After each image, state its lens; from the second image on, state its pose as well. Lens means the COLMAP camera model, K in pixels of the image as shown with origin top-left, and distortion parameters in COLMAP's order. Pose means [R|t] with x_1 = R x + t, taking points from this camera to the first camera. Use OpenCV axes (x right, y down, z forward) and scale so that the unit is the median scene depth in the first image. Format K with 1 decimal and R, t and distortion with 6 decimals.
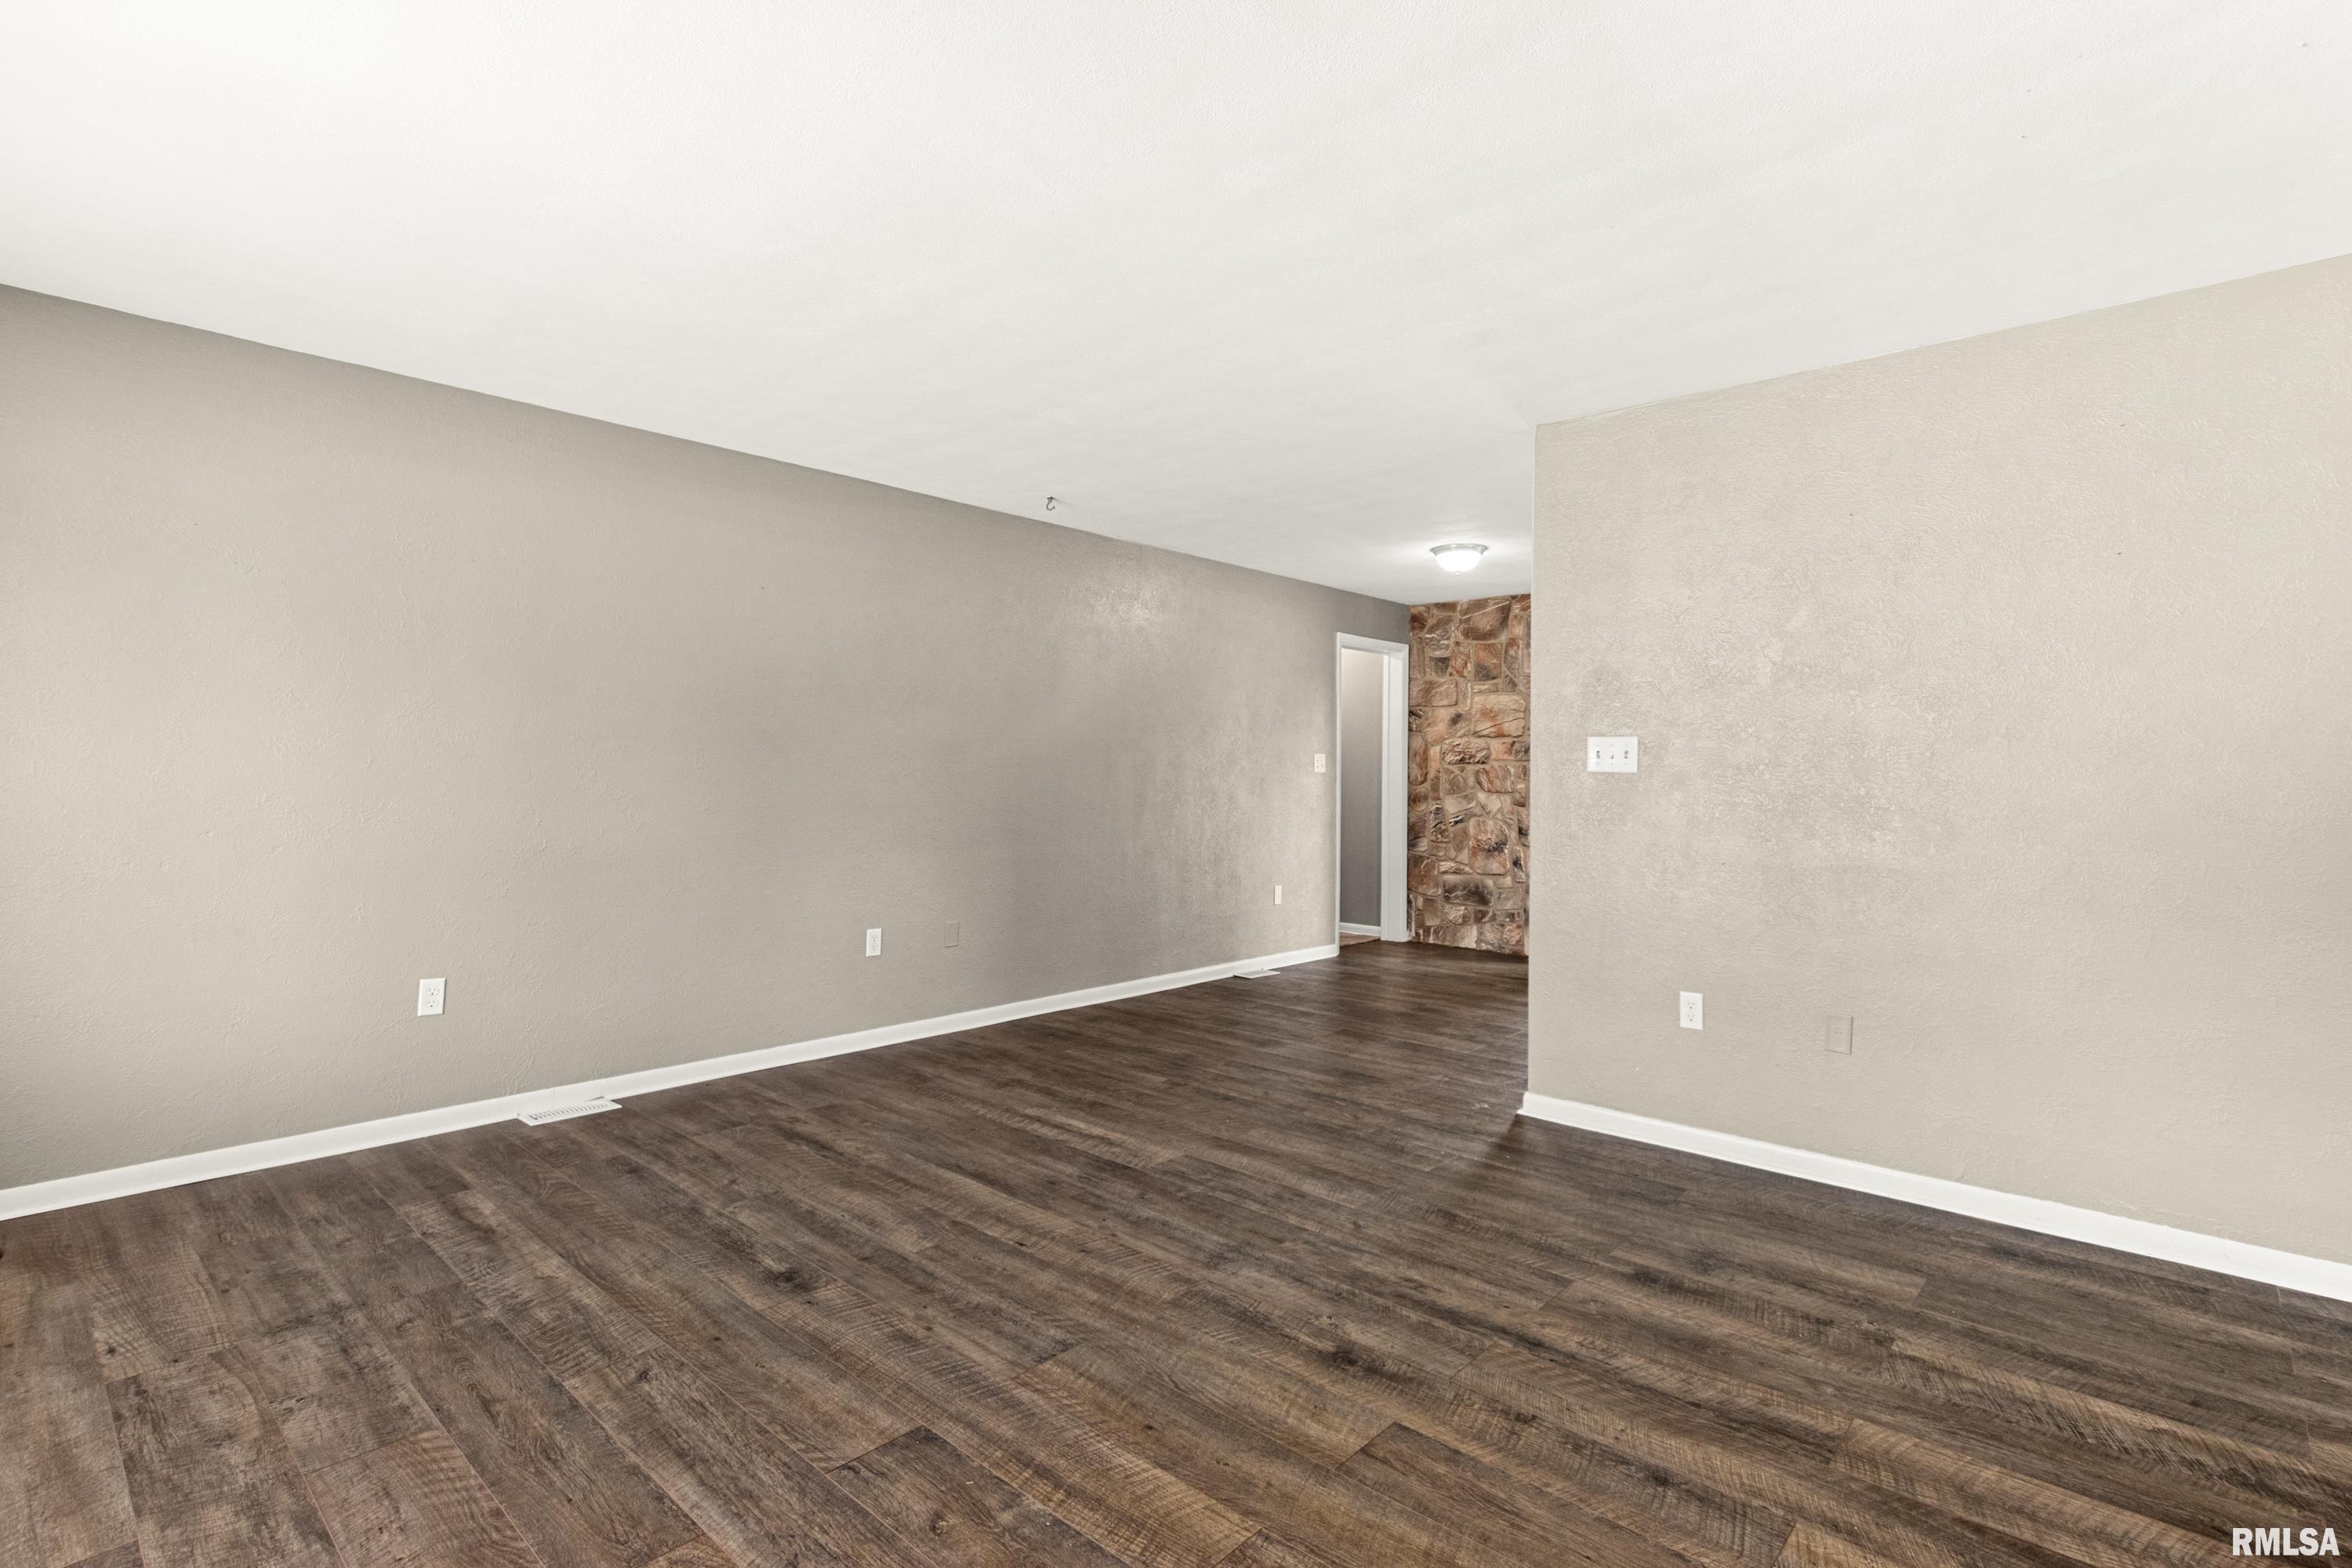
lens RADIAL K [[1122.6, 0, 1149.7], [0, 1122.6, 760.8], [0, 0, 1]] dist [0.000655, -0.000221]
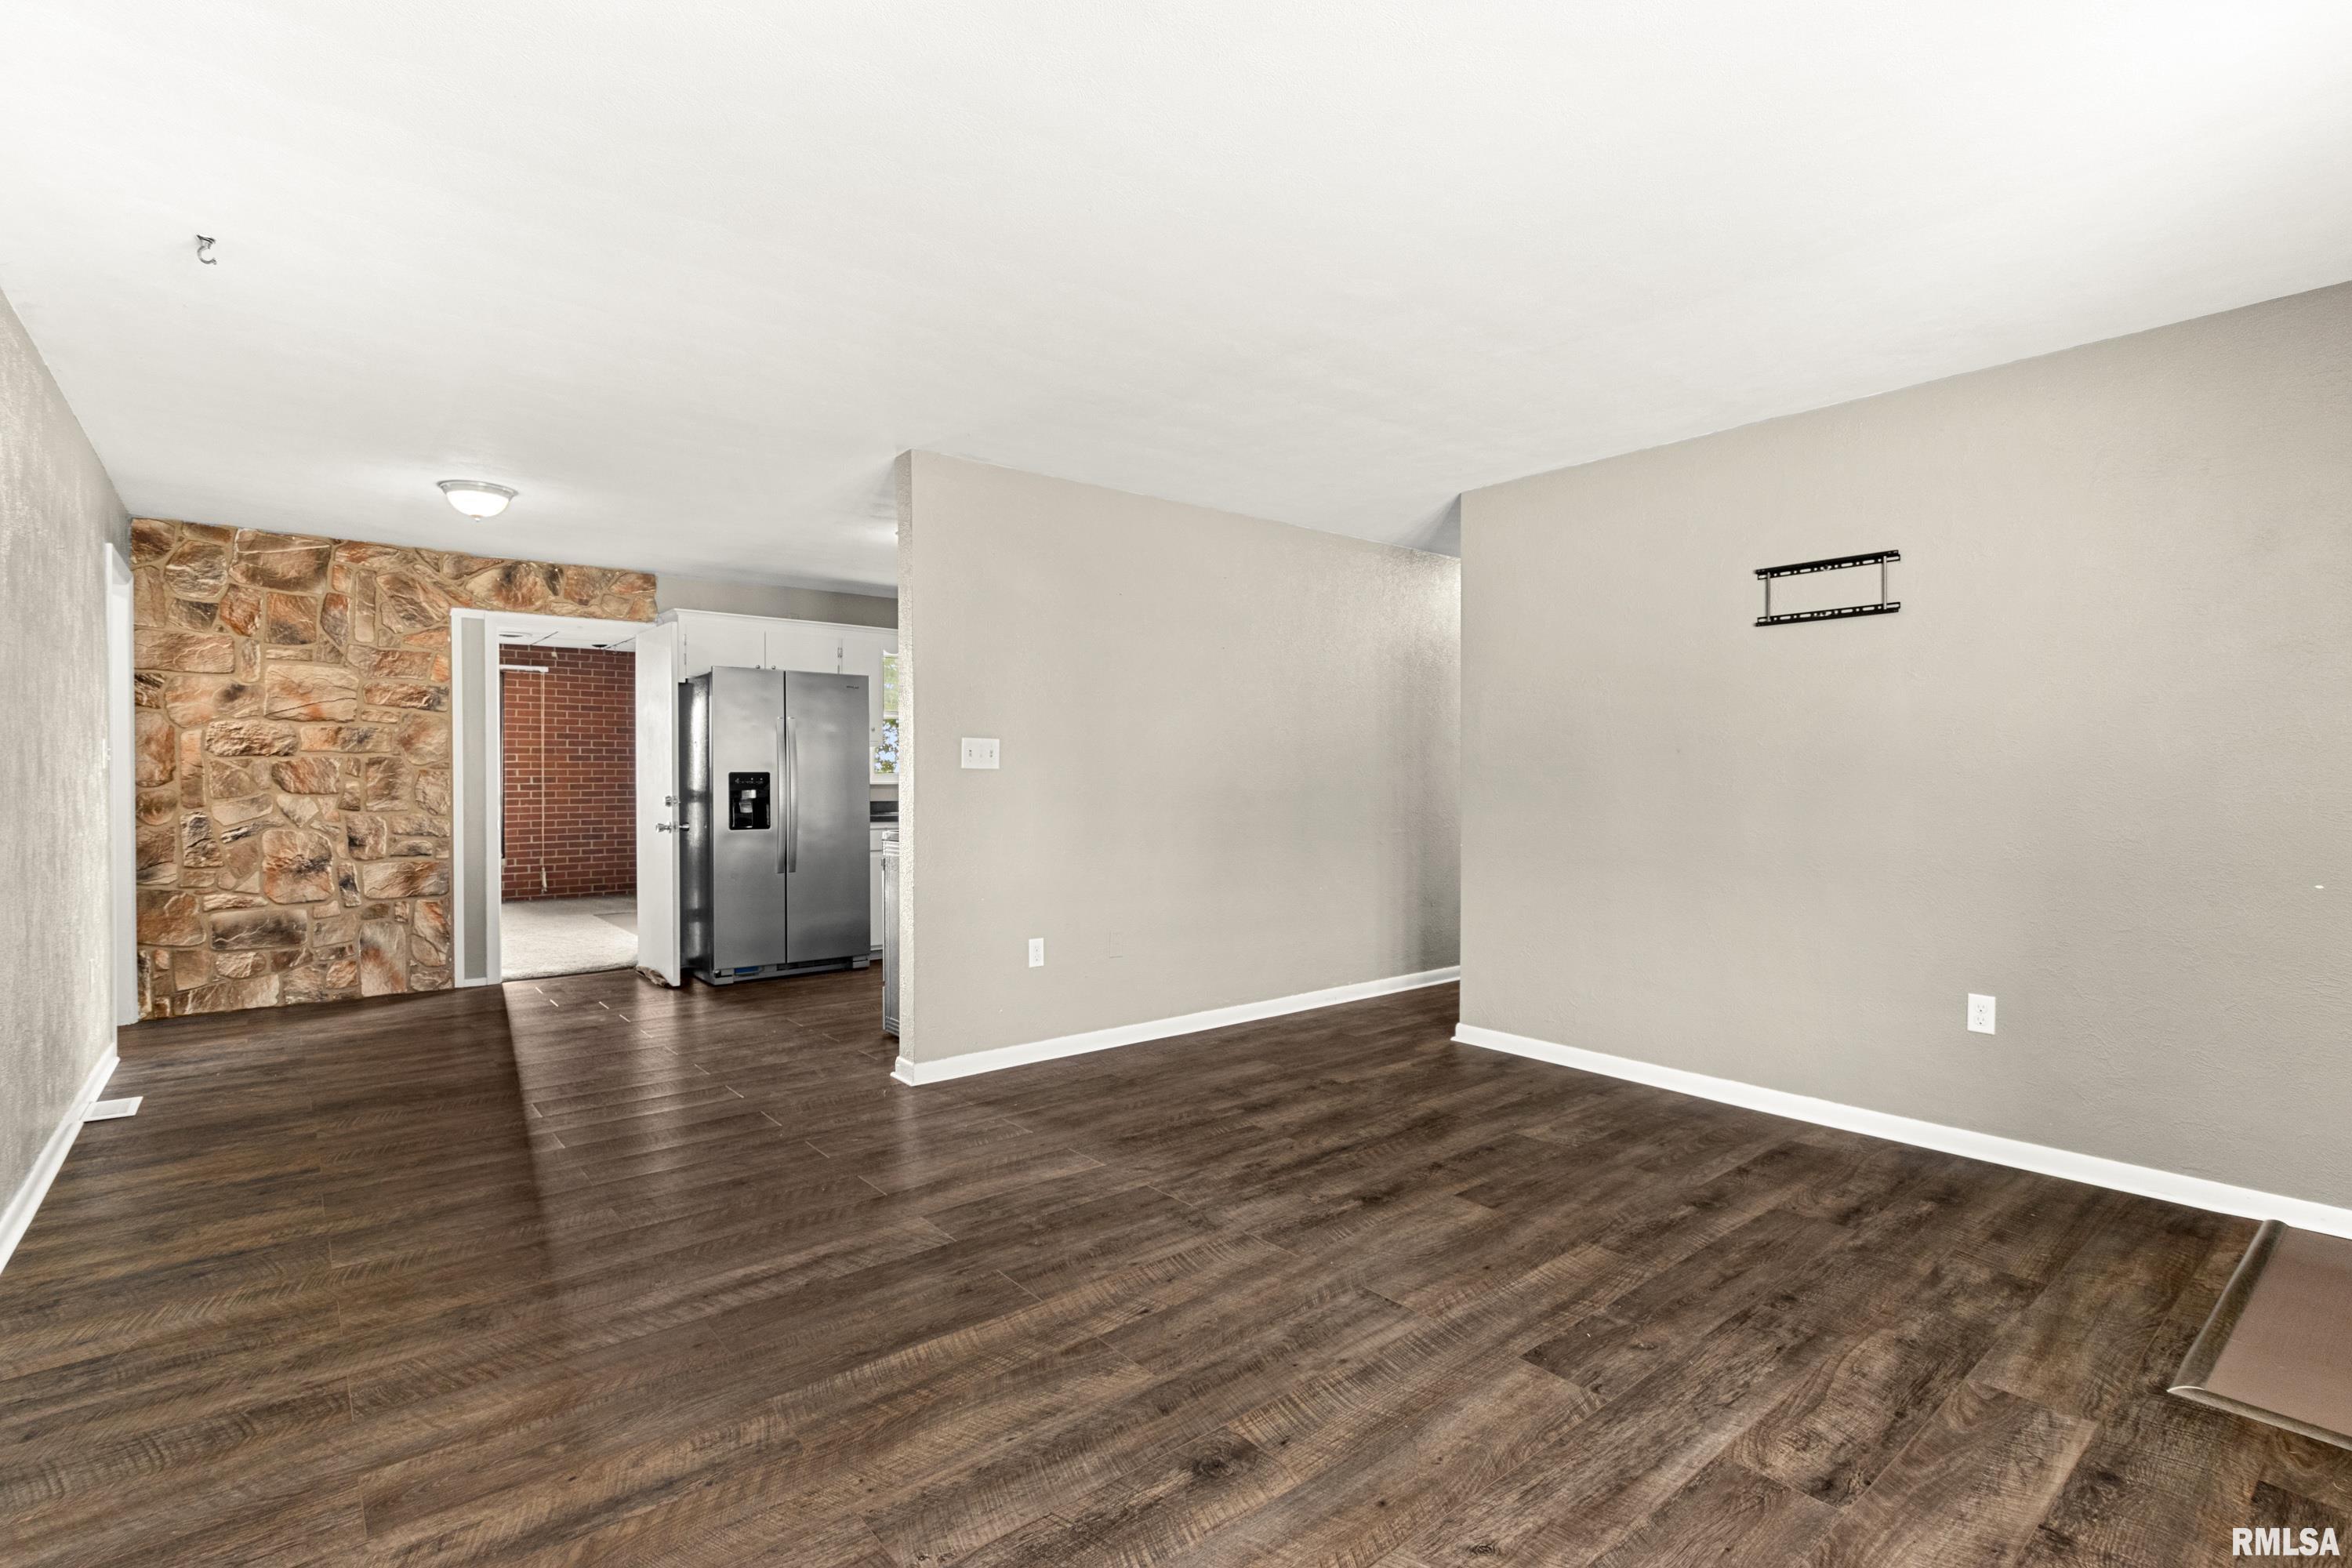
lens RADIAL K [[1099.6, 0, 1176.0], [0, 1099.6, 784.0], [0, 0, 1]] dist [0.001701, -0.000465]
pose [[0.127350, -0.019224, 0.991672, -0.745157], [-0.010227, 0.999734, 0.020693, 0.000253], [-0.991805, -0.012777, 0.127119, 0.679753]]
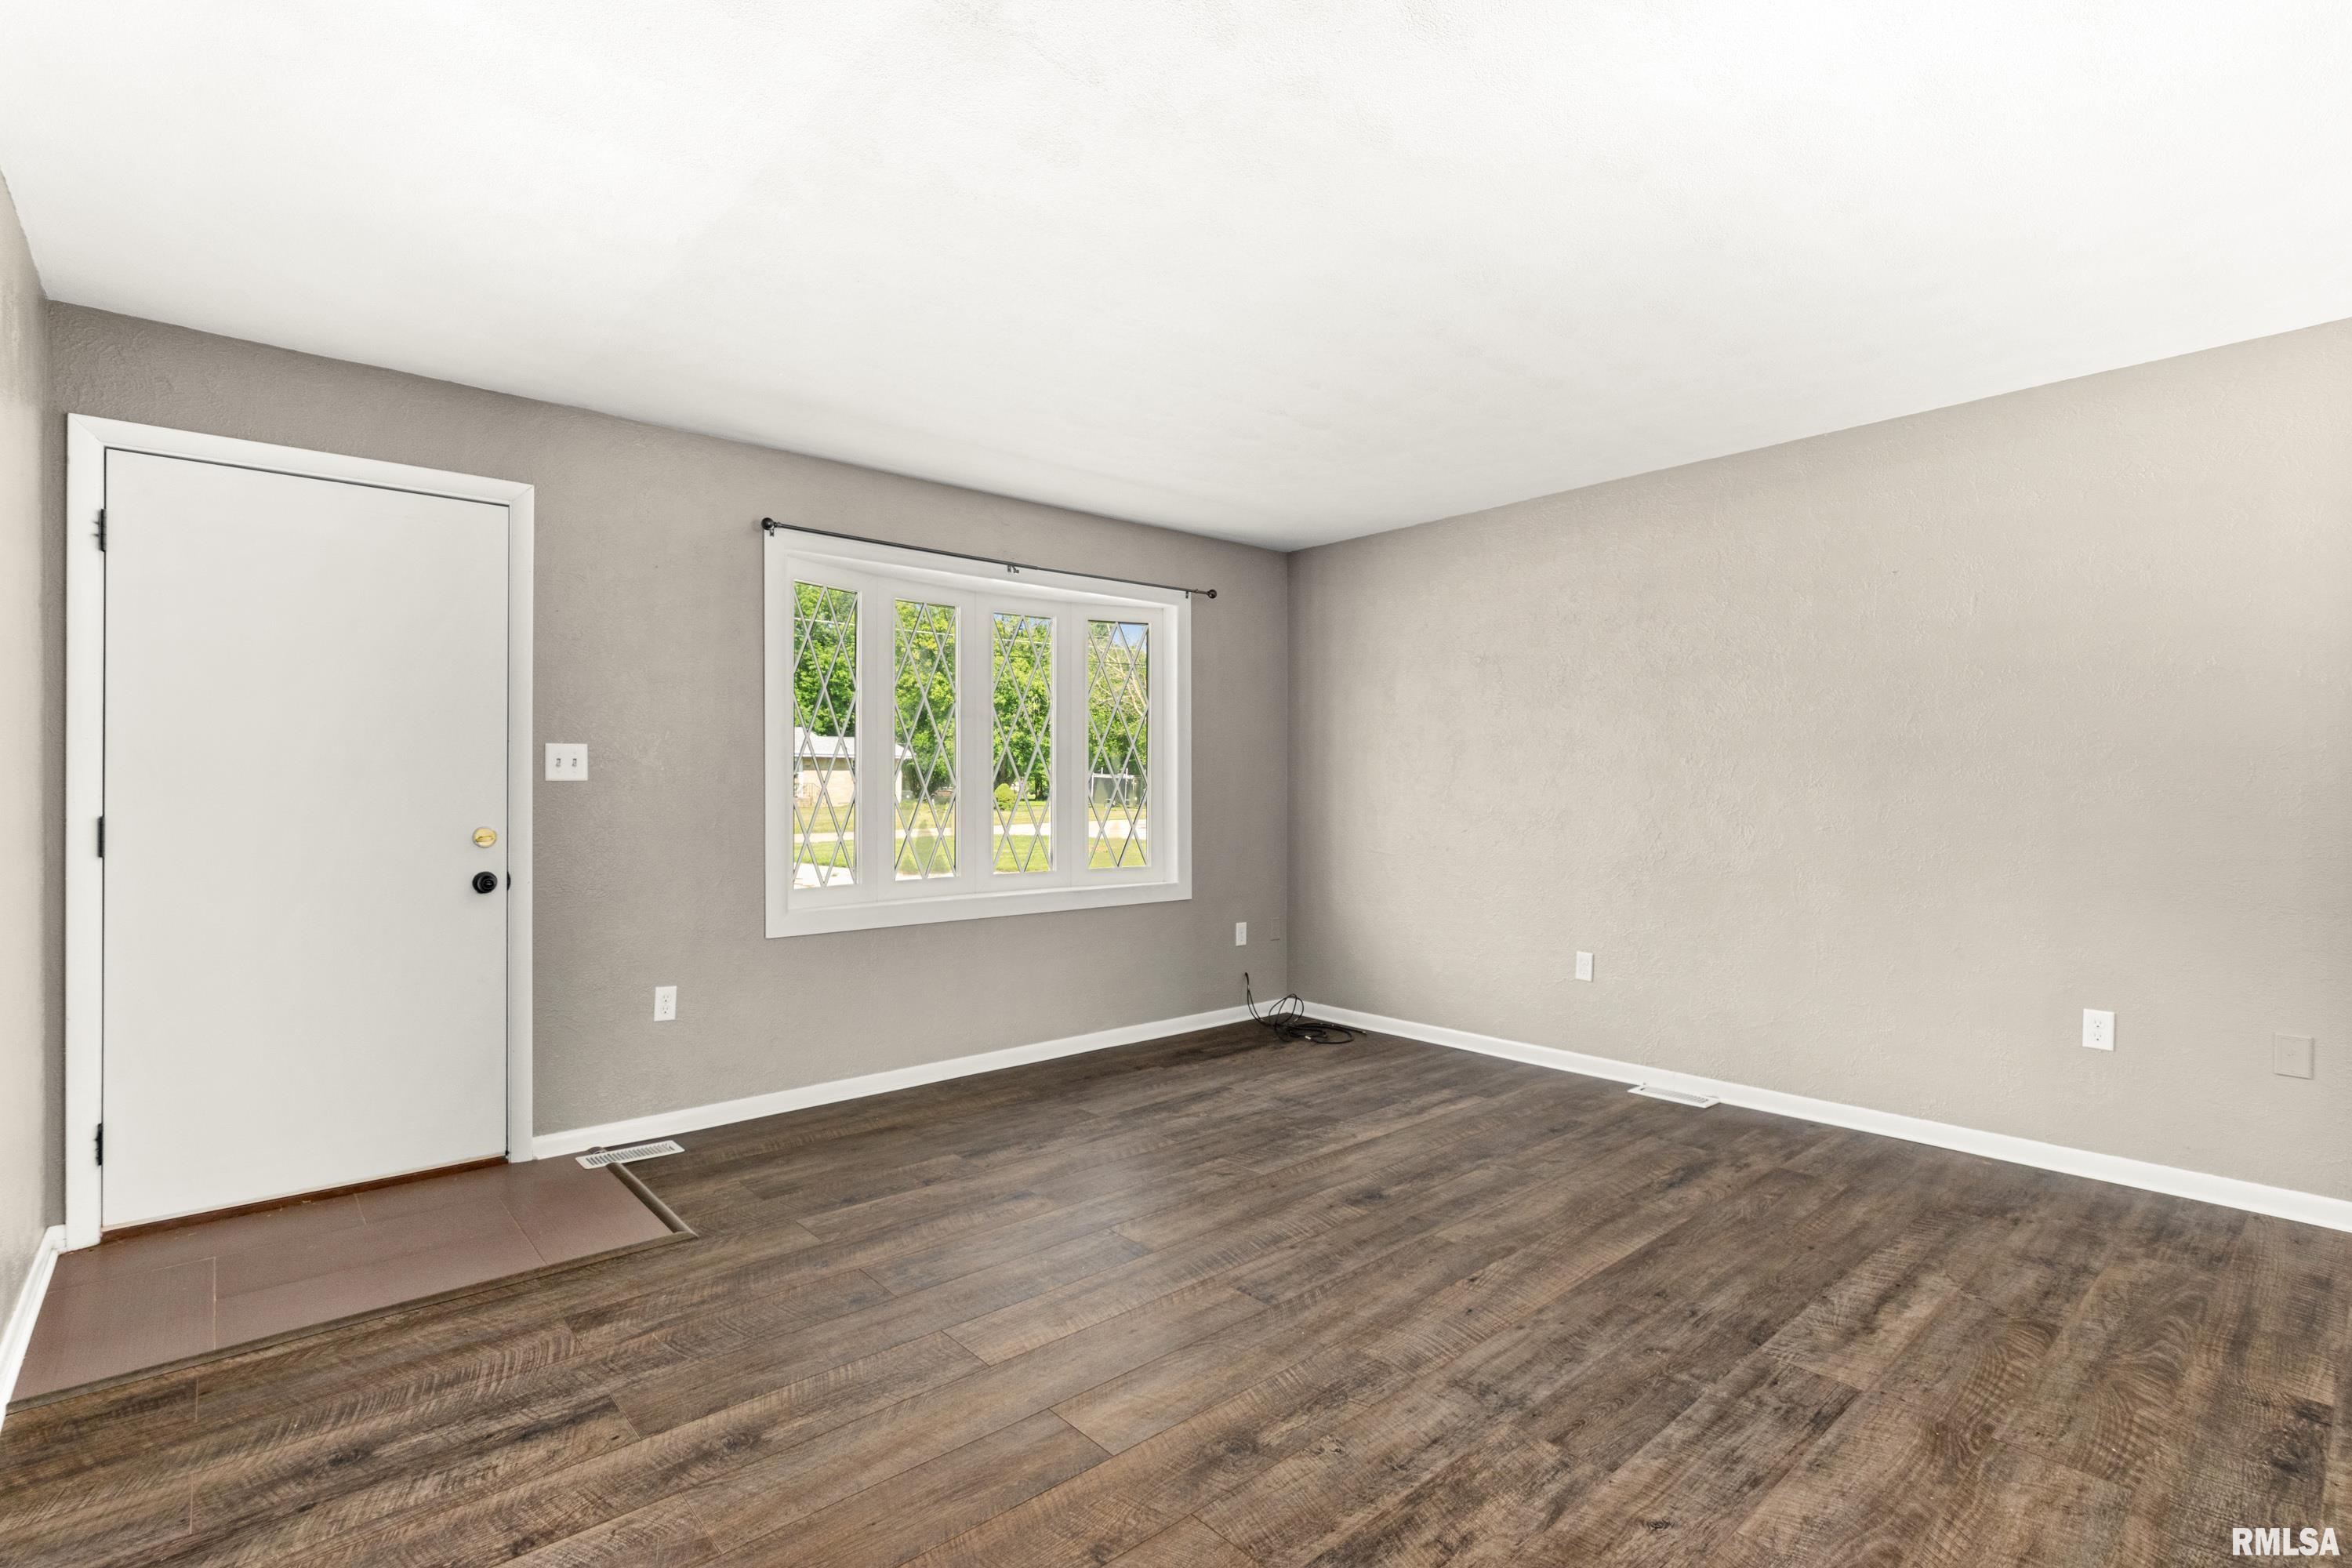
lens RADIAL K [[1099.6, 0, 1176.0], [0, 1099.6, 784.0], [0, 0, 1]] dist [0.001701, -0.000465]
pose [[-0.095486, -0.014242, -0.995329, 0.663559], [0.011868, 0.999810, -0.015445, 0.014842], [0.995360, -0.013287, -0.095299, 0.657256]]
